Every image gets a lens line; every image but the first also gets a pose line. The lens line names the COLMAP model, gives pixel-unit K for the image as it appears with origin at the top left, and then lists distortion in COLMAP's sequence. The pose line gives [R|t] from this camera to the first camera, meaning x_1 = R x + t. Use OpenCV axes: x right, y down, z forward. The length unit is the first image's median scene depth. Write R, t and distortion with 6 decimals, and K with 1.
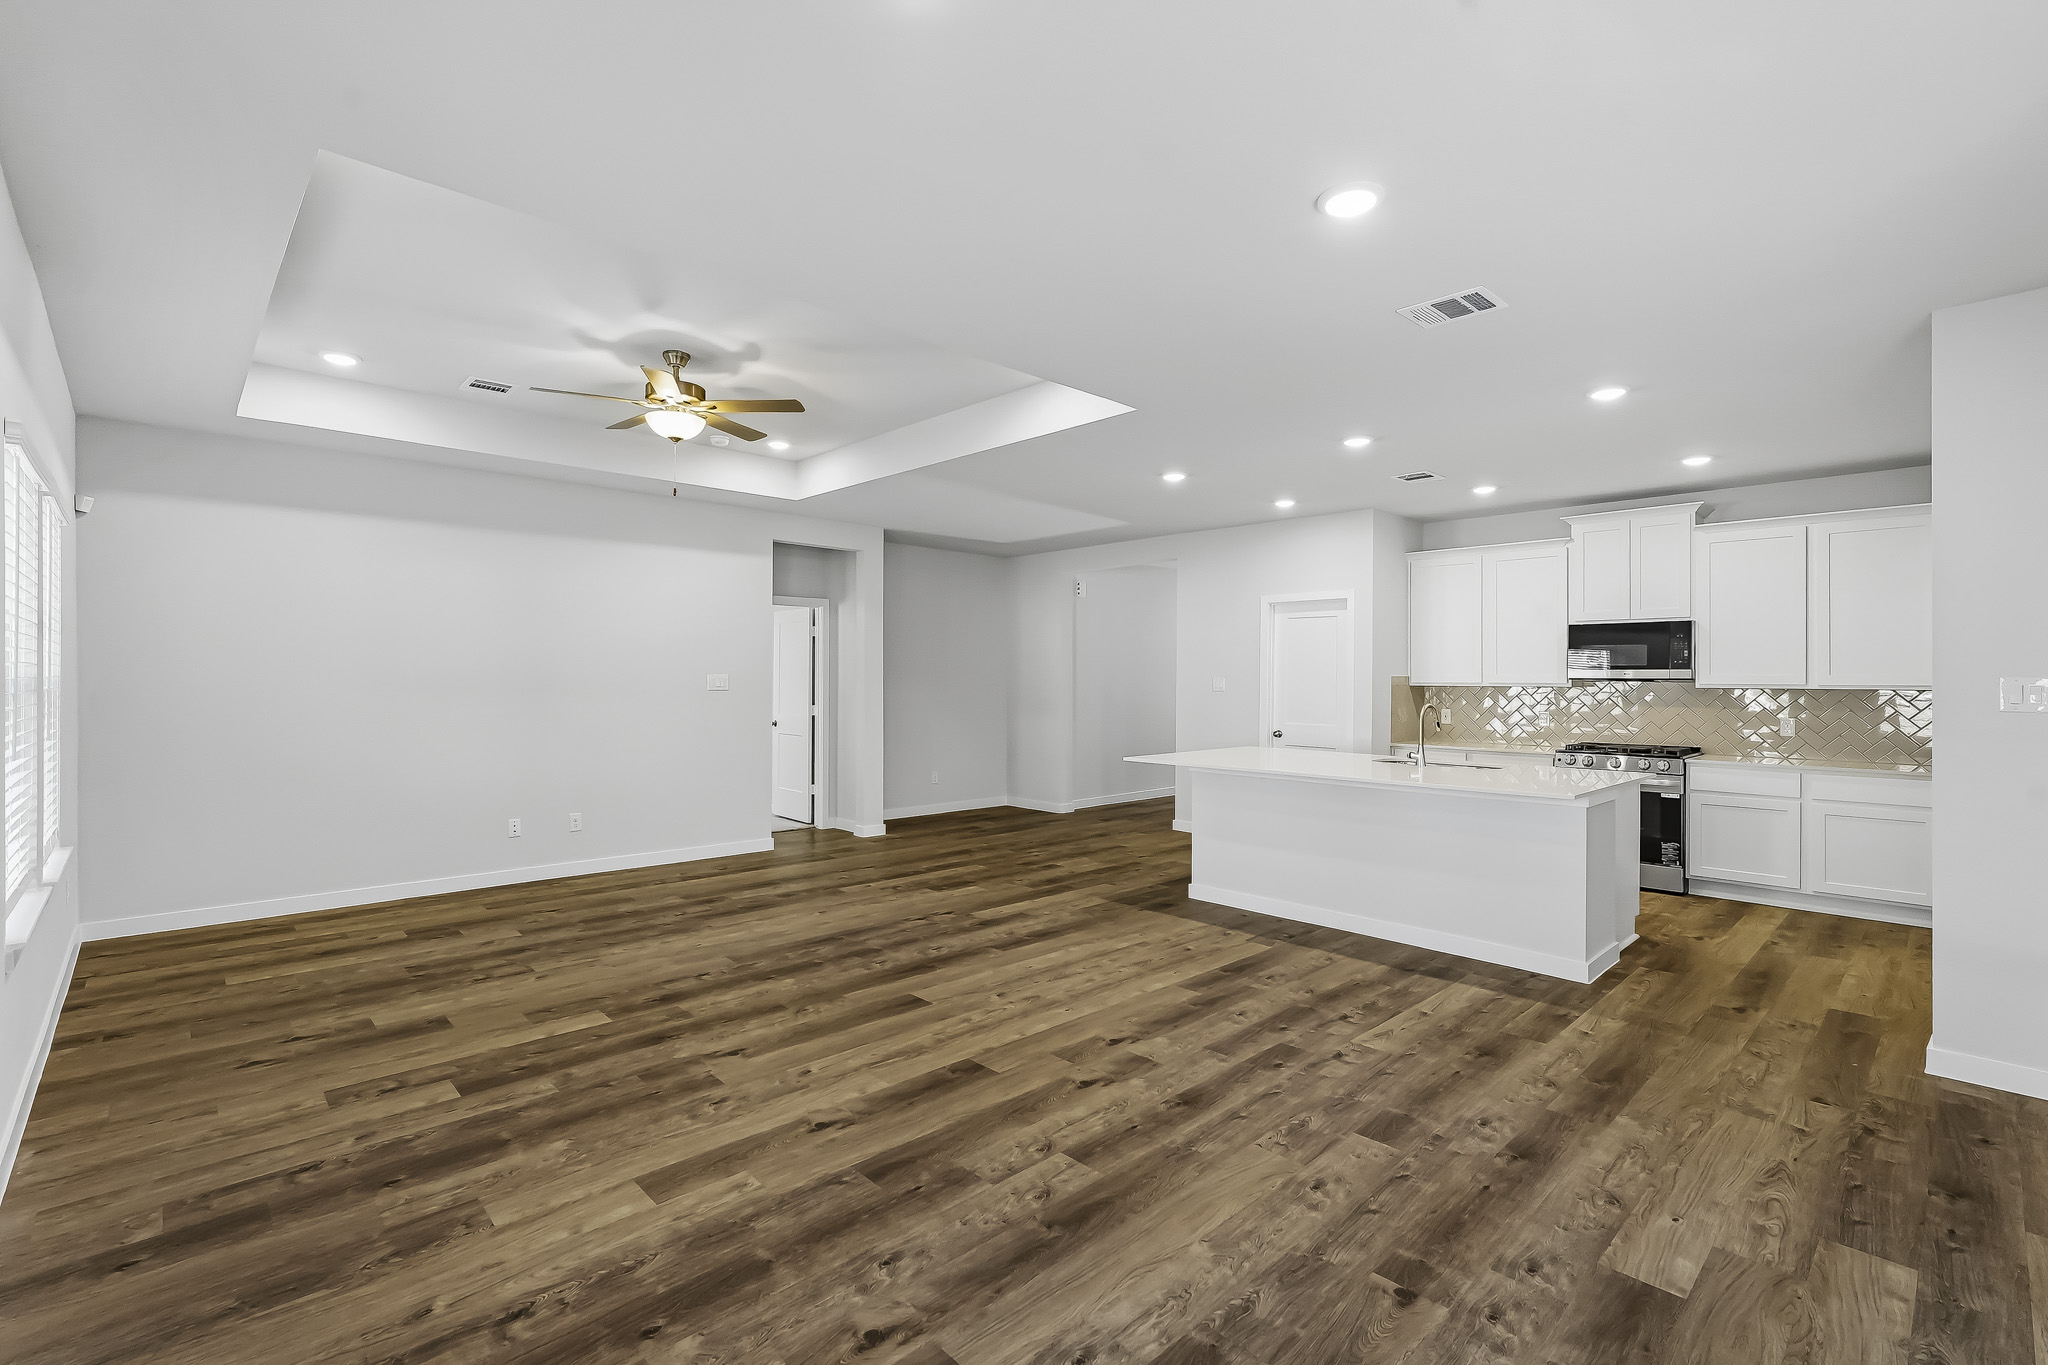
lens RADIAL K [[915.7, 0, 1012.6], [0, 915.7, 674.7], [0, 0, 1]] dist [-0.019245, 0.007958]
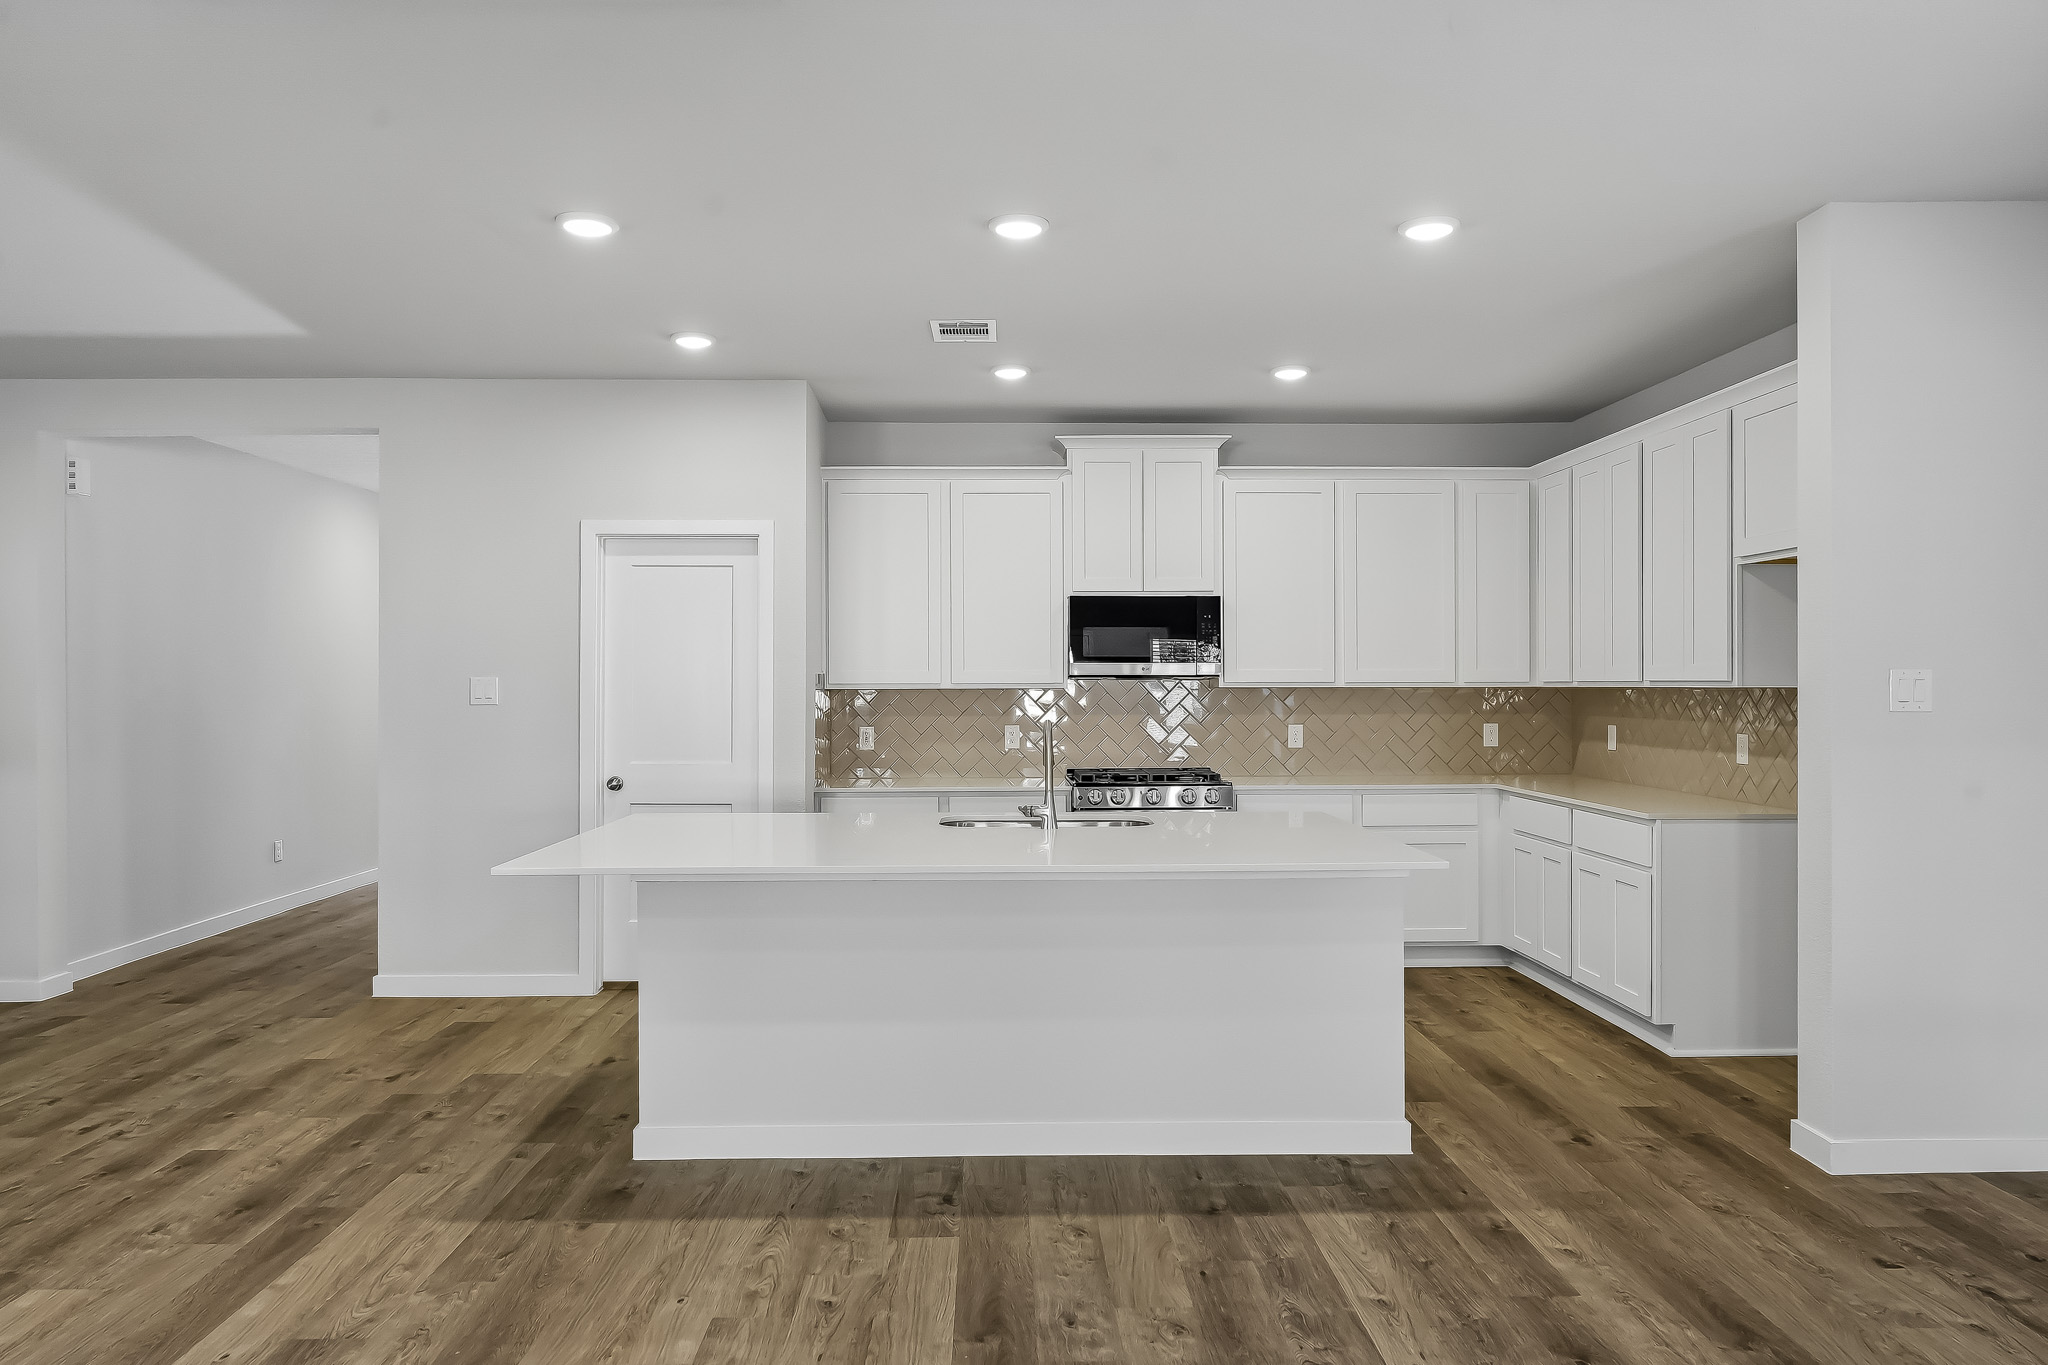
lens RADIAL K [[1337.3, 0, 1018.8], [0, 1337.3, 687.3], [0, 0, 1]] dist [-0.002717, -0.000090]
pose [[0.665159, -0.009266, 0.746644, -0.265080], [0.002600, 0.999946, 0.010093, 0.004087], [-0.746697, -0.004773, 0.665147, 0.634737]]
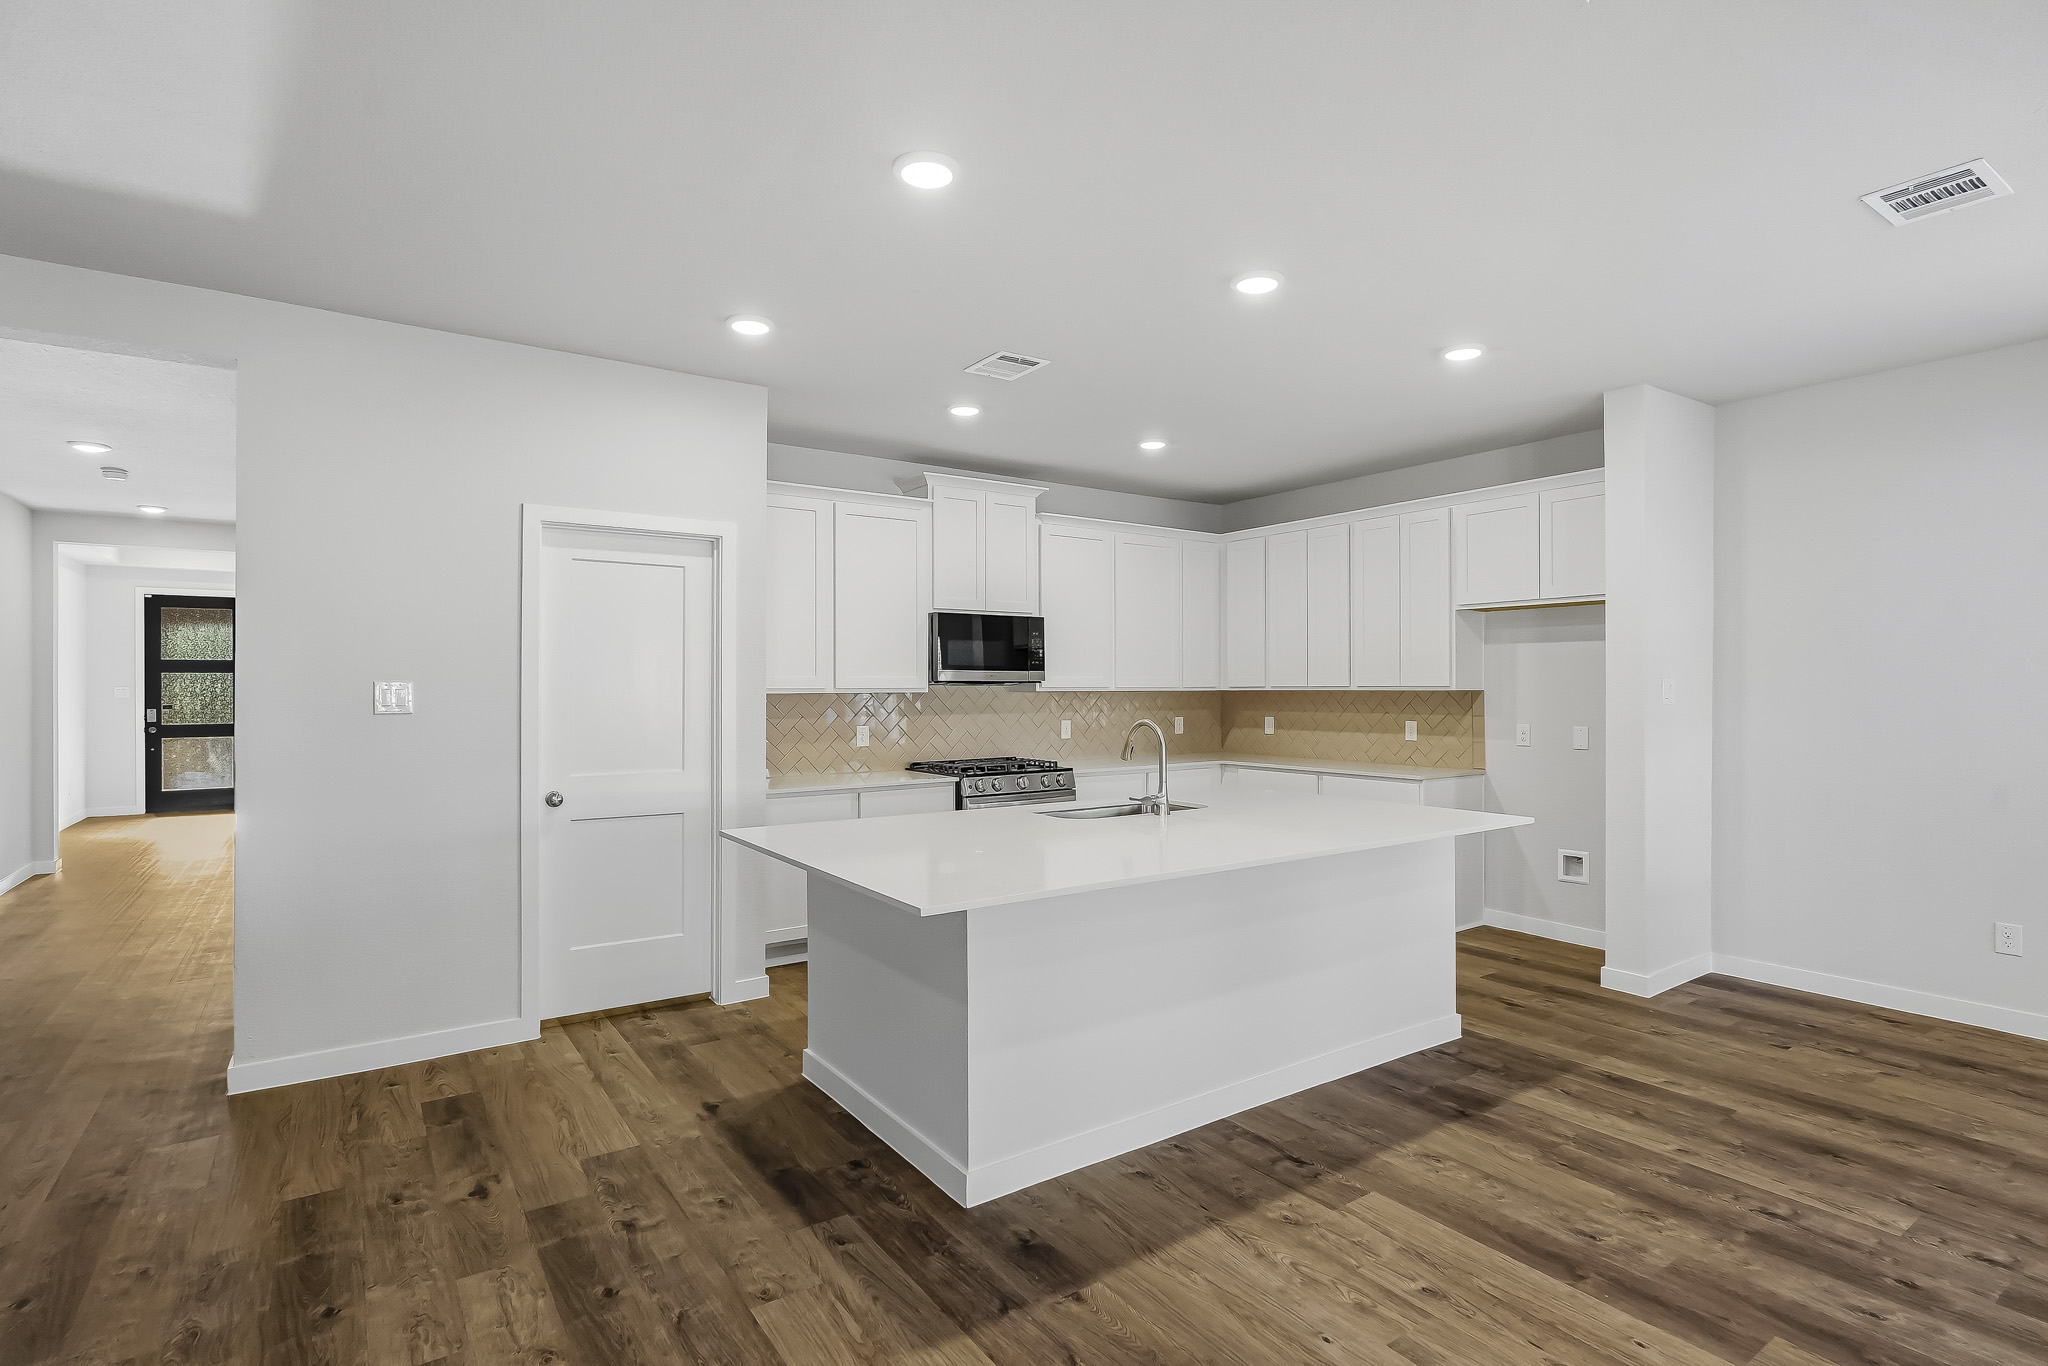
lens RADIAL K [[996.7, 0, 1019.6], [0, 996.7, 691.6], [0, 0, 1]] dist [-0.009469, 0.004222]
pose [[0.141146, -0.011517, 0.989922, -0.382515], [-0.002150, 0.999926, 0.011940, 0.003880], [-0.989987, -0.003813, 0.141110, 1.392626]]
